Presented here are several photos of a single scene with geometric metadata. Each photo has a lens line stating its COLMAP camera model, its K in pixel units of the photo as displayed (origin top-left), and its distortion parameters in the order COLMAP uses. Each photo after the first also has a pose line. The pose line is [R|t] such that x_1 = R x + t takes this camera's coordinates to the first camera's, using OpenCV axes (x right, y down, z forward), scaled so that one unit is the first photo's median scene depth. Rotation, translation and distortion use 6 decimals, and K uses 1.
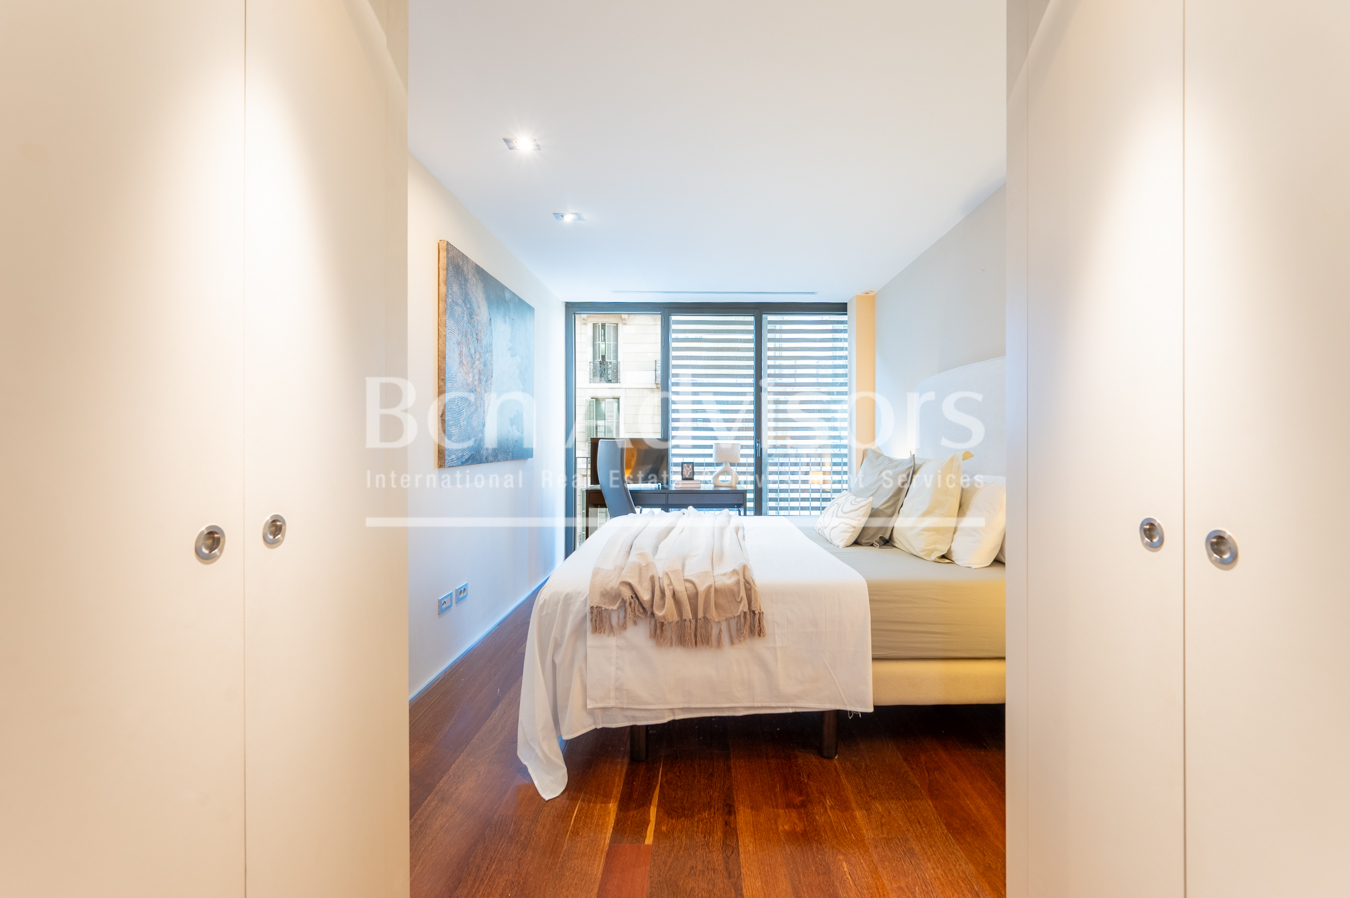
lens RADIAL K [[578.8, 0, 682.8], [0, 578.8, 441.8], [0, 0, 1]] dist [0.001183, 0.000029]
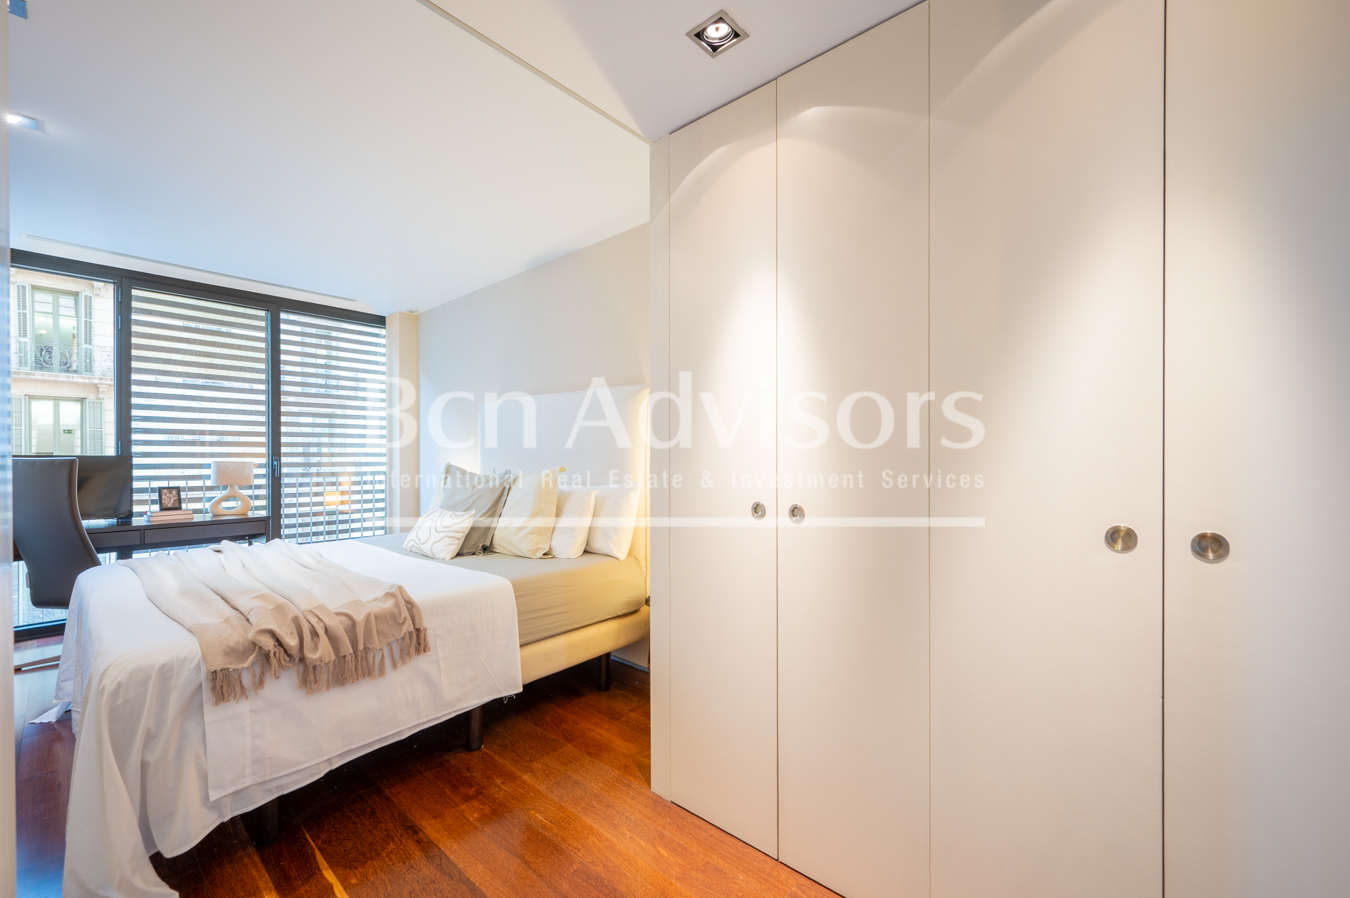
lens RADIAL K [[563.6, 0, 676.9], [0, 563.6, 460.6], [0, 0, 1]] dist [-0.001260, -0.000117]
pose [[0.648063, -0.005900, 0.761564, -0.326887], [0.003427, 0.999982, 0.004831, -0.002059], [-0.761579, -0.000521, 0.648071, 0.026914]]
